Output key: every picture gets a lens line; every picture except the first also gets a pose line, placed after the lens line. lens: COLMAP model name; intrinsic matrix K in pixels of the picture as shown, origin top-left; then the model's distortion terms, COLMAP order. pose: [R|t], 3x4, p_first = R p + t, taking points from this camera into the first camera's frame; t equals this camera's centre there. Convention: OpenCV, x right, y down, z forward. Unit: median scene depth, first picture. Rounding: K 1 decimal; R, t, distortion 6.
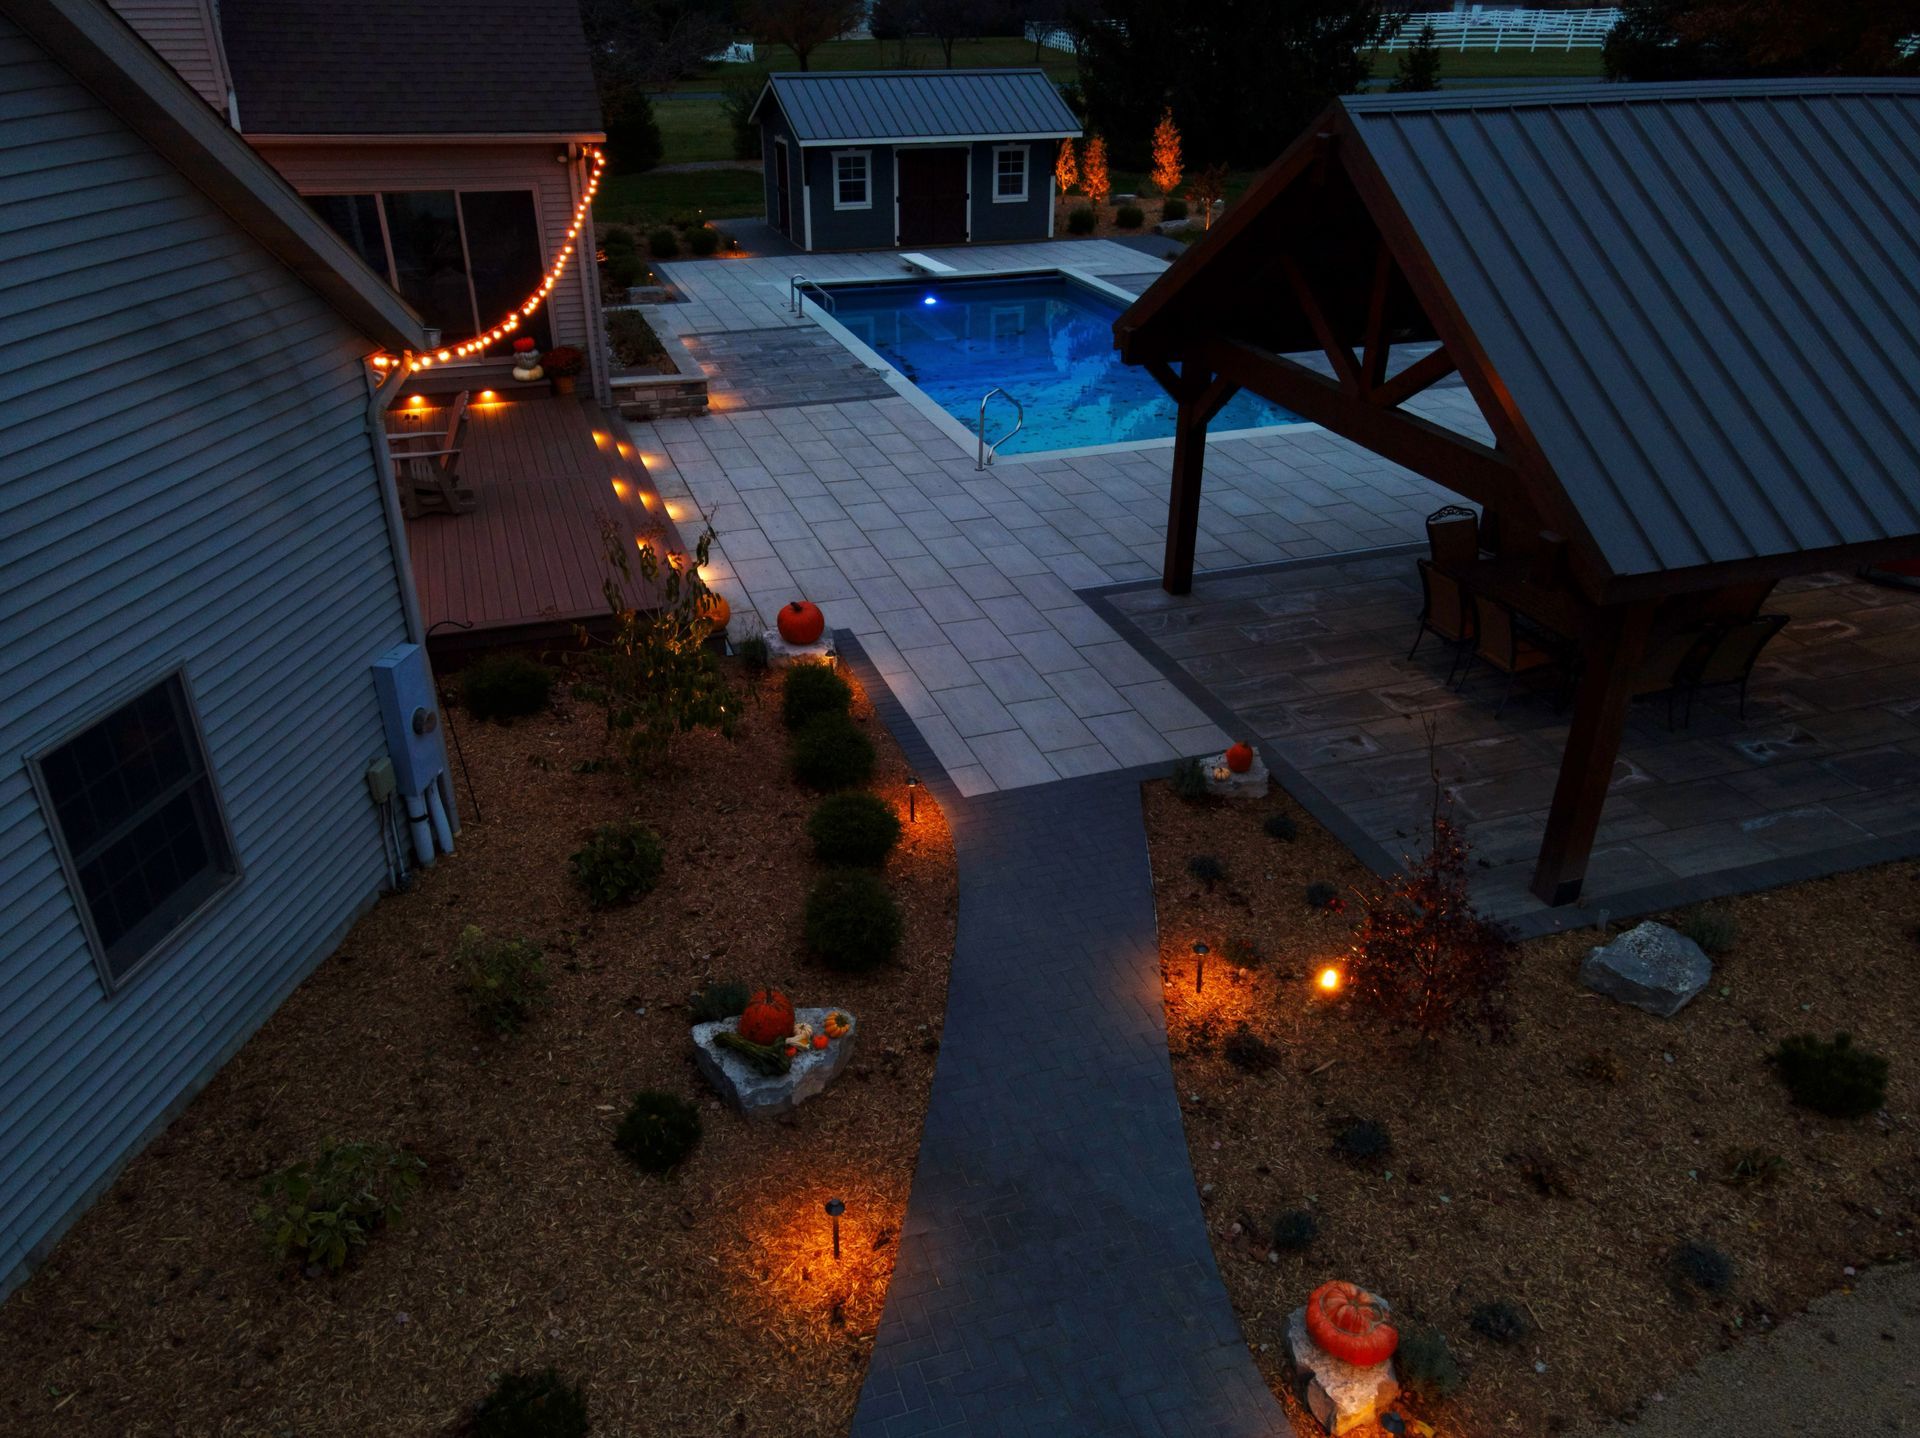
lens RADIAL K [[1405.1, 0, 960.0], [0, 1405.1, 719.0], [0, 0, 1]] dist [0.030524, 0.001158]
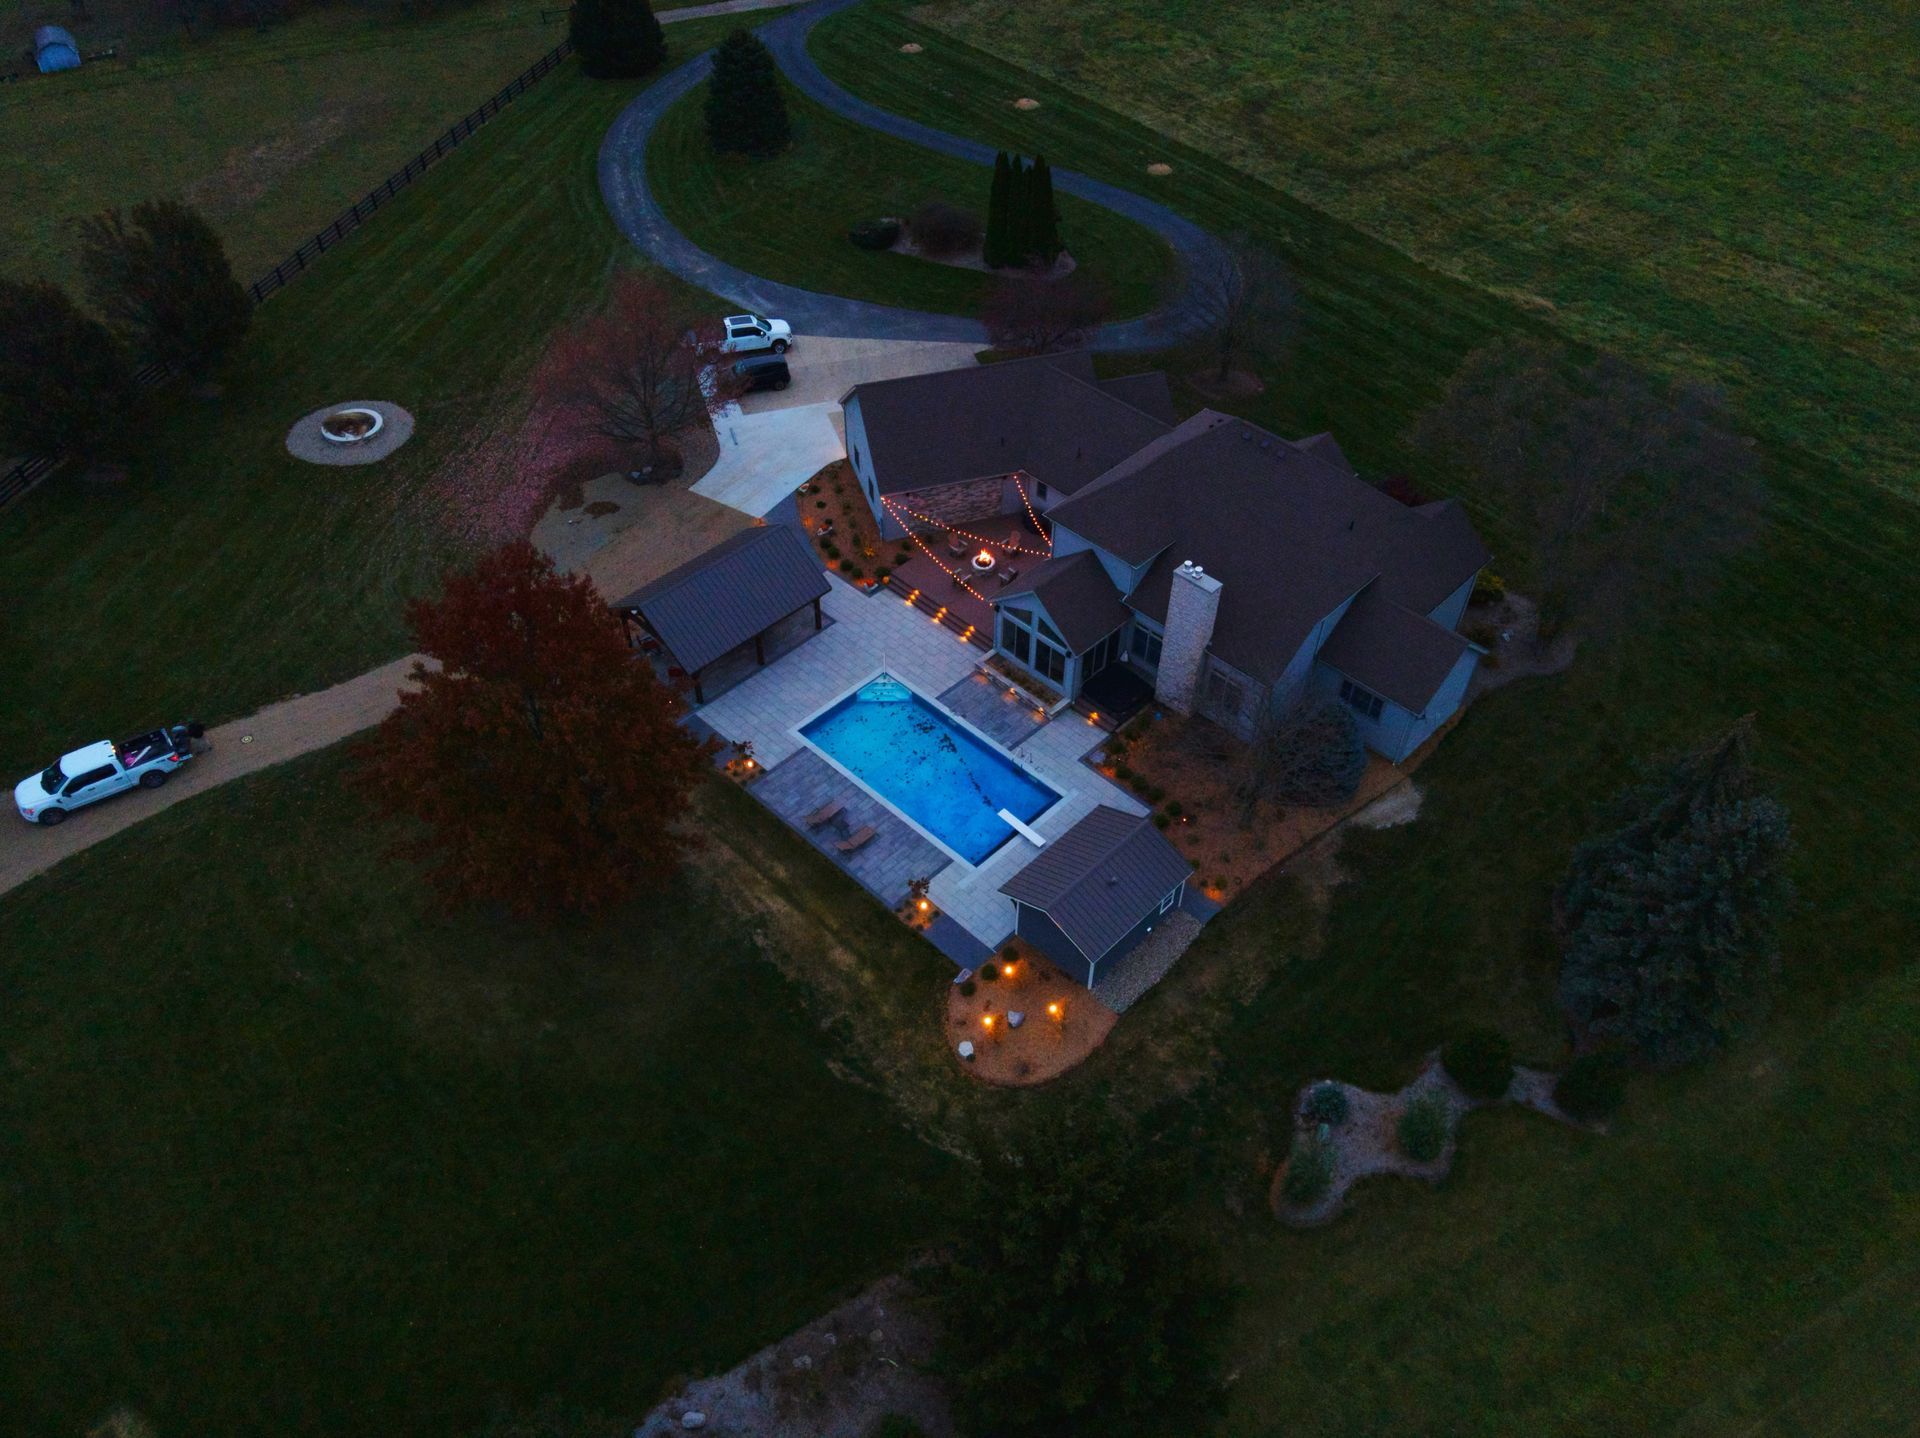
lens RADIAL K [[1443.7, 0, 957.1], [0, 1443.7, 711.6], [0, 0, 1]] dist [0.084702, -0.109532]
pose [[-0.896176, 0.307064, -0.320280, 1.096481], [-0.218473, 0.322891, 0.920875, -3.651751], [0.386183, 0.895239, -0.222282, 1.956893]]
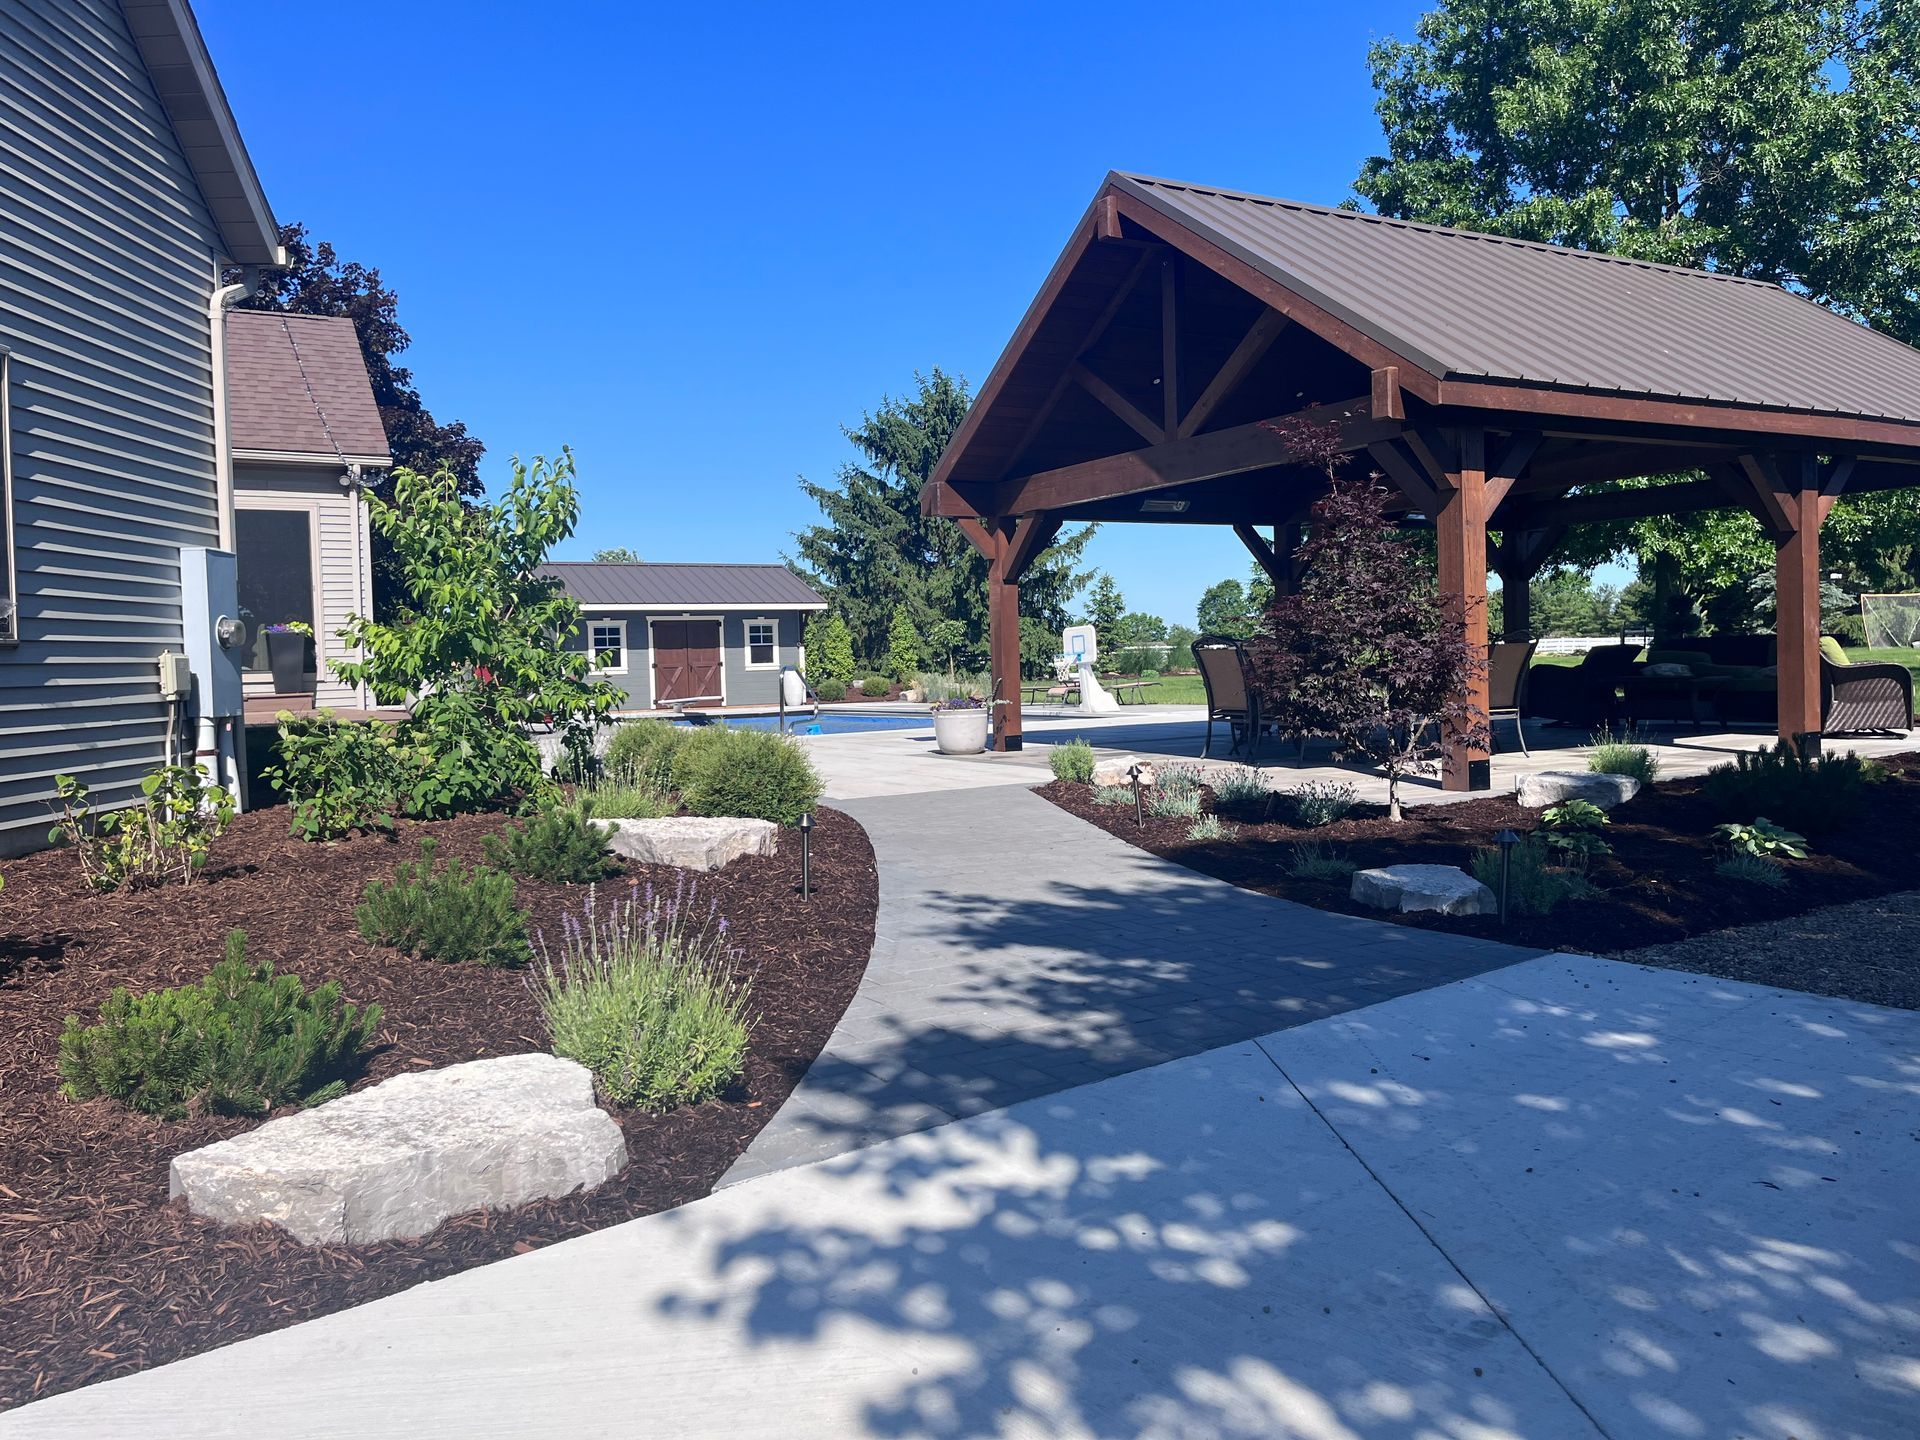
lens RADIAL K [[1448.3, 0, 960.0], [0, 1448.3, 720.0], [0, 0, 1]] dist [0.013327, -0.006132]
pose [[0.979546, -0.043095, 0.196550, -0.056529], [0.124140, 0.898177, -0.421742, 0.230214], [-0.158362, 0.437516, 0.885156, 0.079373]]
